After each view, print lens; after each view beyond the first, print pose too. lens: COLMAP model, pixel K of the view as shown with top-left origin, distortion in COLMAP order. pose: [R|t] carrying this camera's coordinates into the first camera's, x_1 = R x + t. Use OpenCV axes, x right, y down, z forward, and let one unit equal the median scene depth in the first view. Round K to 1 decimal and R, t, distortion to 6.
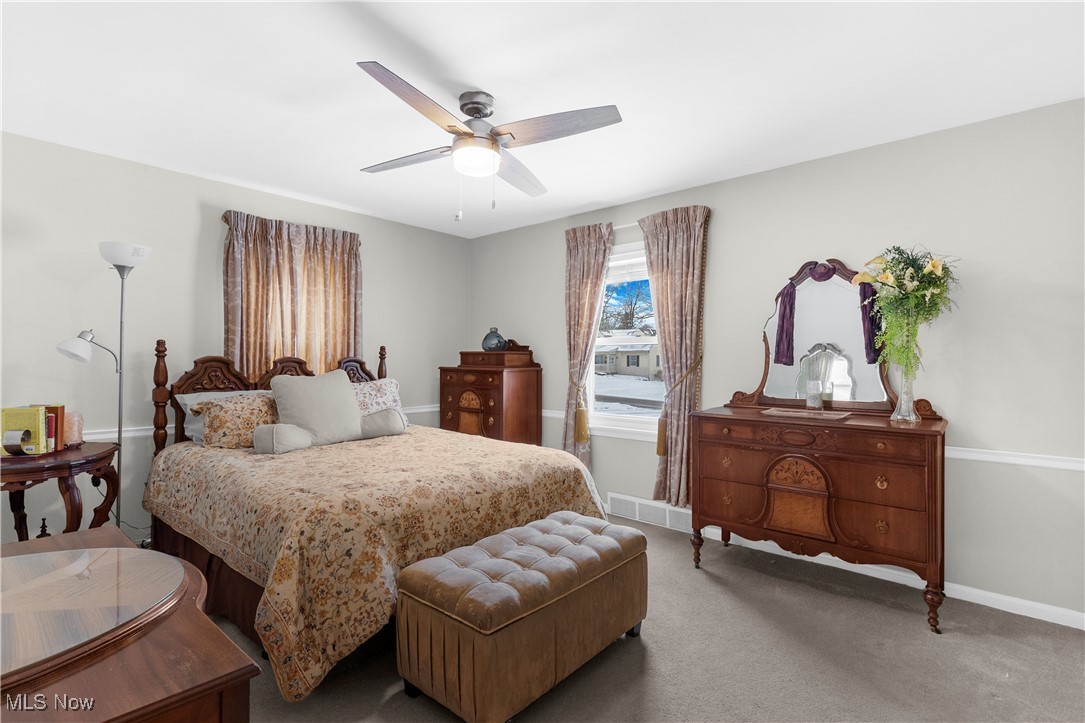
lens RADIAL K [[524.3, 0, 540.9], [0, 524.3, 361.2], [0, 0, 1]] dist [-0.000596, 0.001022]
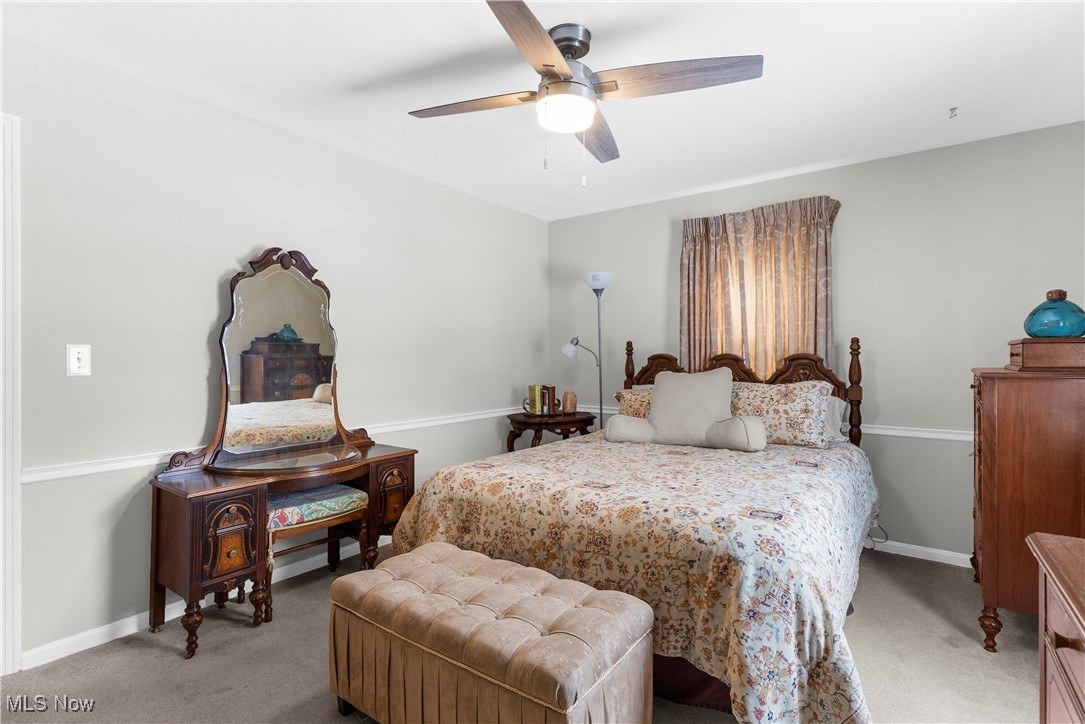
lens RADIAL K [[524.3, 0, 540.3], [0, 524.3, 359.0], [0, 0, 1]] dist [-0.000596, 0.001022]
pose [[0.088346, 0.000611, -0.996090, 0.585482], [-0.002527, 0.999997, 0.000389, 0.002818], [0.996087, 0.002483, 0.088347, 0.751167]]
